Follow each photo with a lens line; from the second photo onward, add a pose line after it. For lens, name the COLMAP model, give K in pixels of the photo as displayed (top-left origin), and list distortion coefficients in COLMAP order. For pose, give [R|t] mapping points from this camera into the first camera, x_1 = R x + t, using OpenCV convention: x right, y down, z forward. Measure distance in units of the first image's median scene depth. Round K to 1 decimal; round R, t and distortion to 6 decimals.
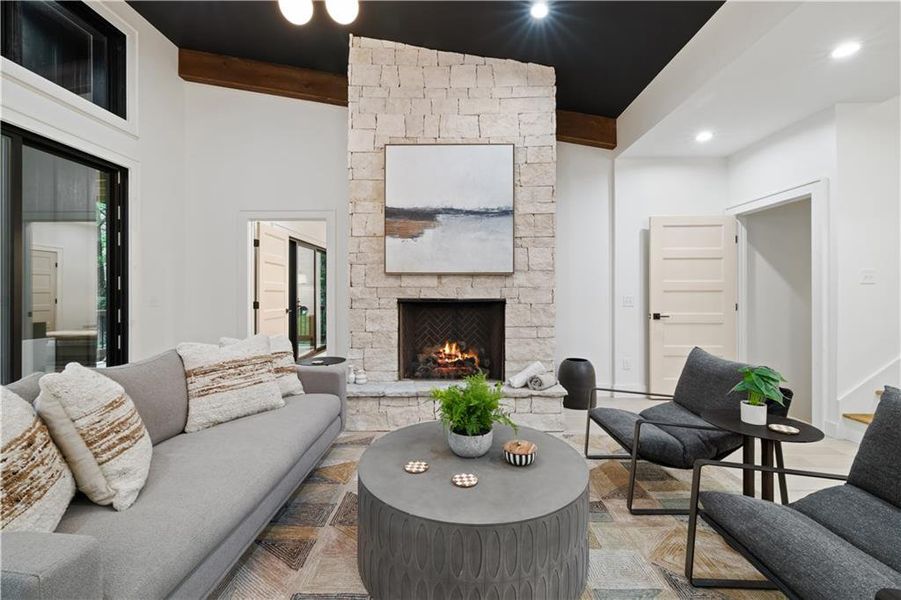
lens RADIAL K [[379.3, 0, 450.5], [0, 379.3, 300.0], [0, 0, 1]] dist [0.000010, 0.000084]
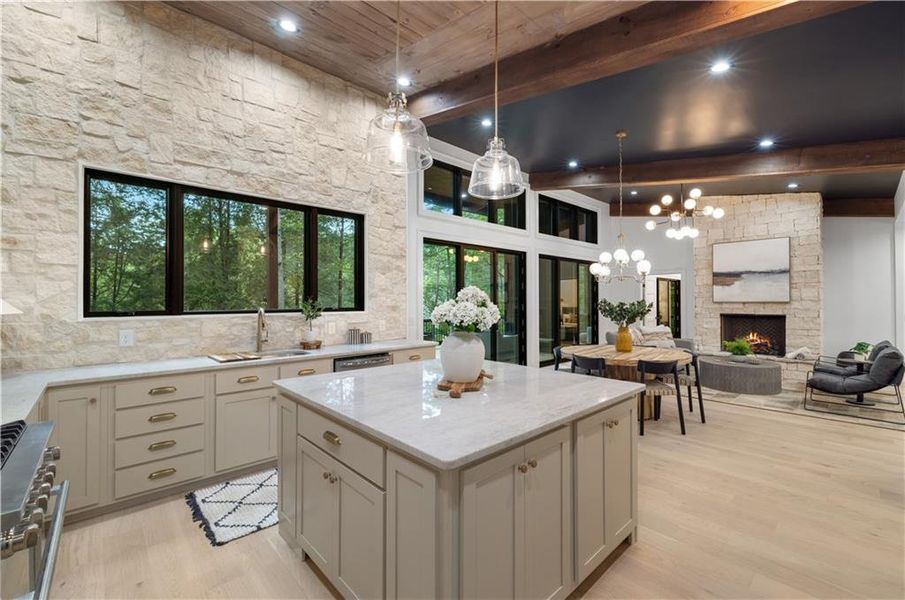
lens RADIAL K [[381.0, 0, 452.5], [0, 381.0, 300.0], [0, 0, 1]] dist [0.000010, 0.000084]
pose [[0.691123, -0.006950, -0.722704, 0.381301], [0.002263, 0.999970, -0.007453, -0.069122], [0.722734, 0.003515, 0.691117, -1.624712]]
